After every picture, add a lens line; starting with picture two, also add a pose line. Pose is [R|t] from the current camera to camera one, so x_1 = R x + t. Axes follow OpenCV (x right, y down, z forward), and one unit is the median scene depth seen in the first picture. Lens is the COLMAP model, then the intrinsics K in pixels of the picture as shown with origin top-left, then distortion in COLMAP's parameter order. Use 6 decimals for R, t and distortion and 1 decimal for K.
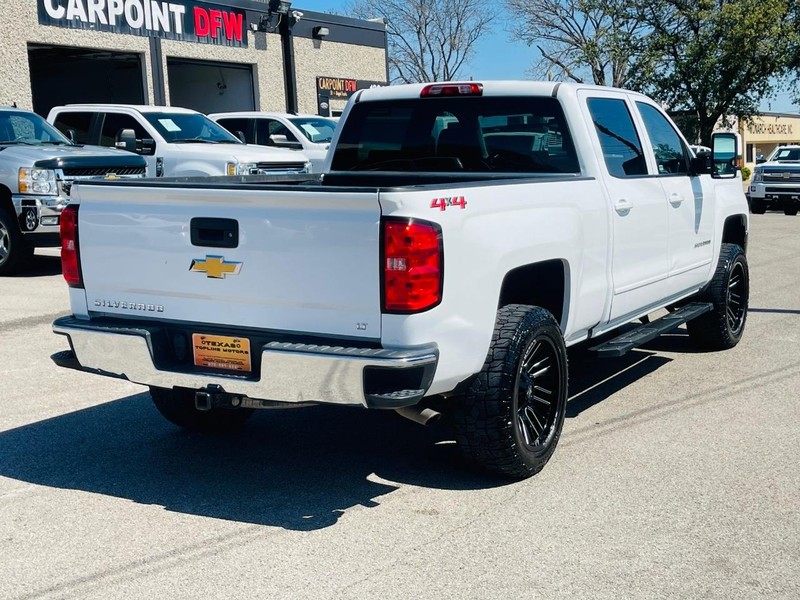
lens RADIAL K [[1170.0, 0, 400.0], [0, 1170.0, 300.0], [0, 0, 1]] dist [0.082685, -0.173652]
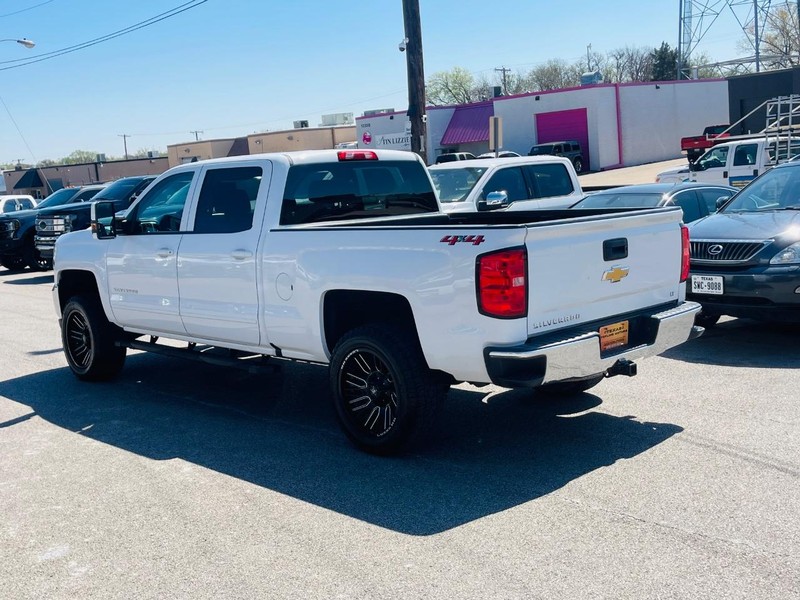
lens RADIAL K [[938.4, 0, 400.0], [0, 938.4, 300.0], [0, 0, 1]] dist [0.086146, -0.162544]
pose [[0.283188, -0.134729, 0.949554, -0.974067], [0.183055, 0.979475, 0.084382, -0.104867], [-0.941433, 0.149925, 0.302038, 0.682722]]
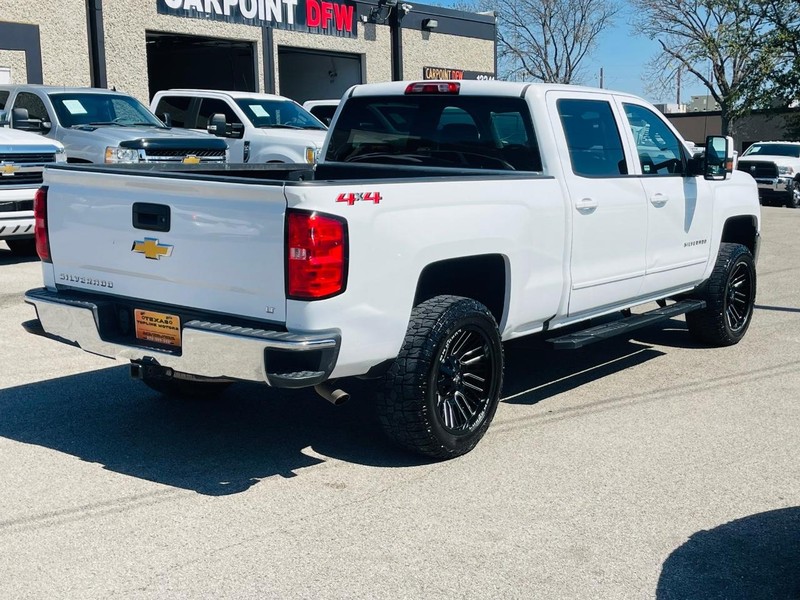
lens RADIAL K [[1112.5, 0, 408.8], [0, 1112.5, 305.0], [0, 0, 1]] dist [0.112558, -0.351763]
pose [[0.992439, 0.045850, -0.113854, 0.149638], [-0.043144, 0.998727, 0.026119, -0.010189], [0.114907, -0.021009, 0.993154, -0.001862]]
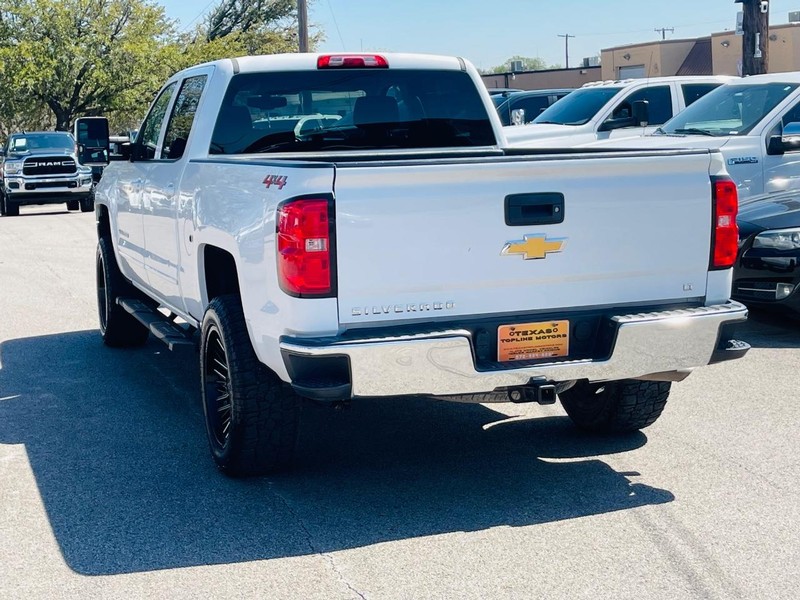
lens RADIAL K [[1342.0, 0, 400.0], [0, 1342.0, 300.0], [0, 0, 1]] dist [0.158142, -0.296198]
pose [[0.656207, -0.113037, 0.746066, -0.759476], [0.127398, 0.991119, 0.038110, -0.030511], [-0.743748, 0.070039, 0.664780, 0.290436]]
